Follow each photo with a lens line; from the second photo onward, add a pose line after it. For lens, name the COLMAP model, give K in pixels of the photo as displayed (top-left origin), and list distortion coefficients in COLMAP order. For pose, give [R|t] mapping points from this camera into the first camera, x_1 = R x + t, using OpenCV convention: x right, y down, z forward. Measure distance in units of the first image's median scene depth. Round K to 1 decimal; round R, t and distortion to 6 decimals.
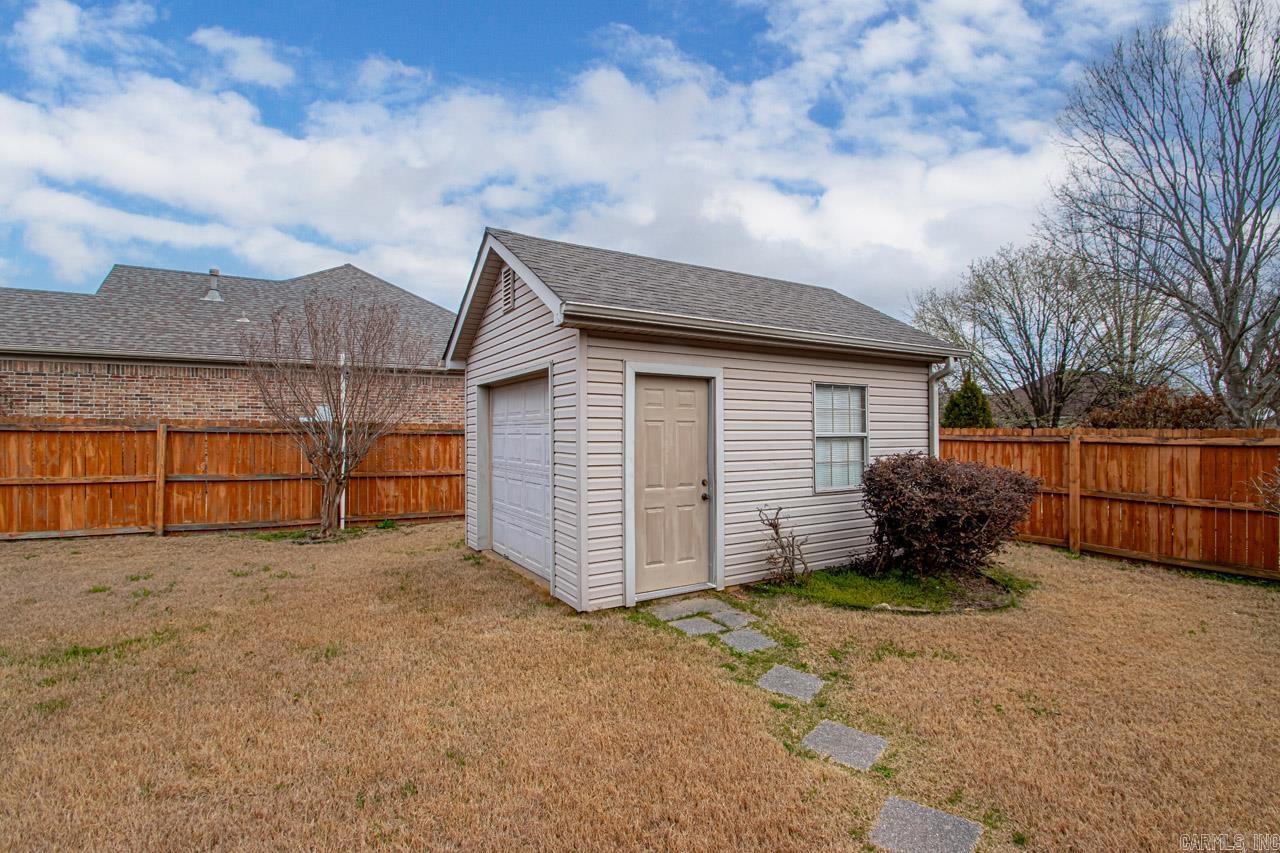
lens RADIAL K [[602.7, 0, 646.8], [0, 602.7, 428.6], [0, 0, 1]] dist [0.021733, -0.015863]
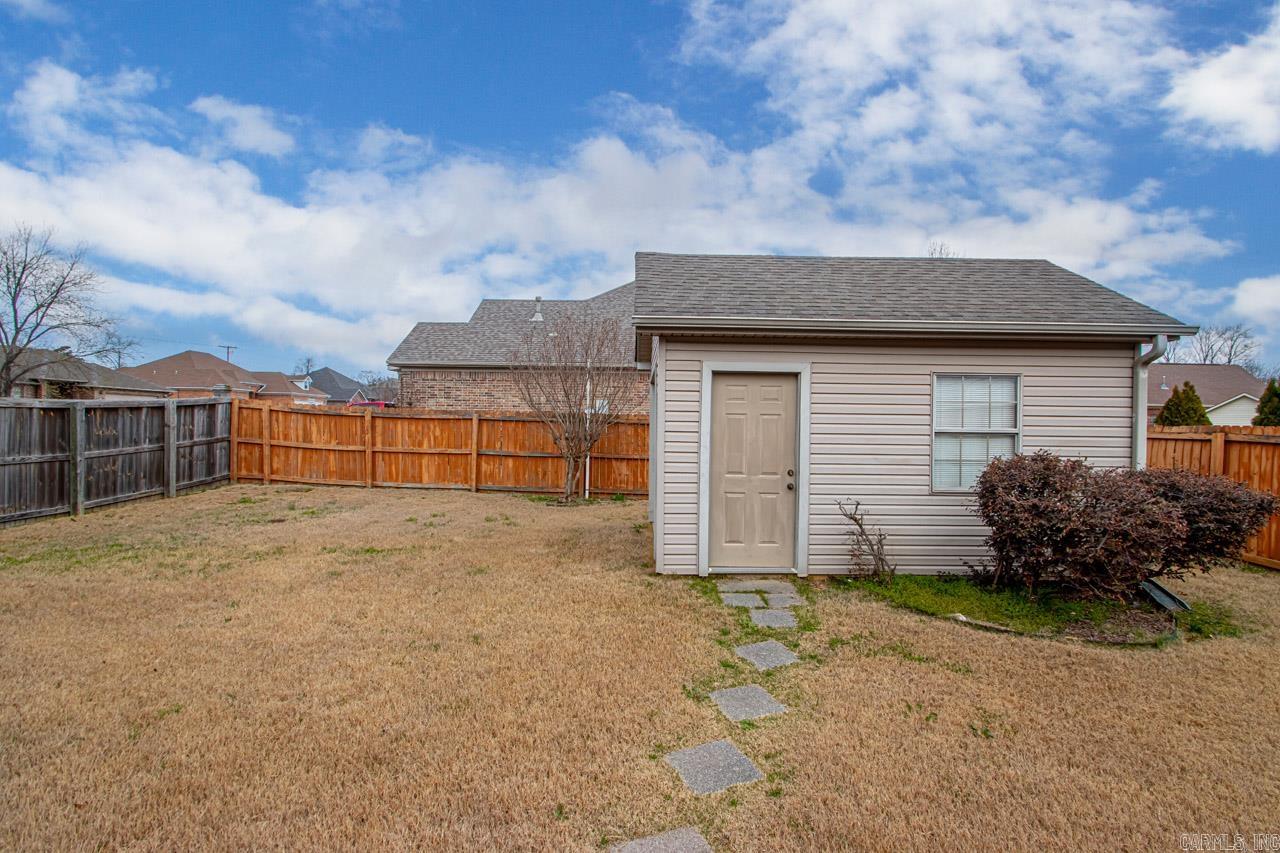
lens RADIAL K [[602.7, 0, 641.7], [0, 602.7, 425.6], [0, 0, 1]] dist [0.021733, -0.015863]
pose [[0.859837, 0.015836, -0.510322, 0.410388], [-0.011064, 0.999862, 0.012385, -0.002904], [0.510448, -0.005003, 0.859894, -0.035733]]
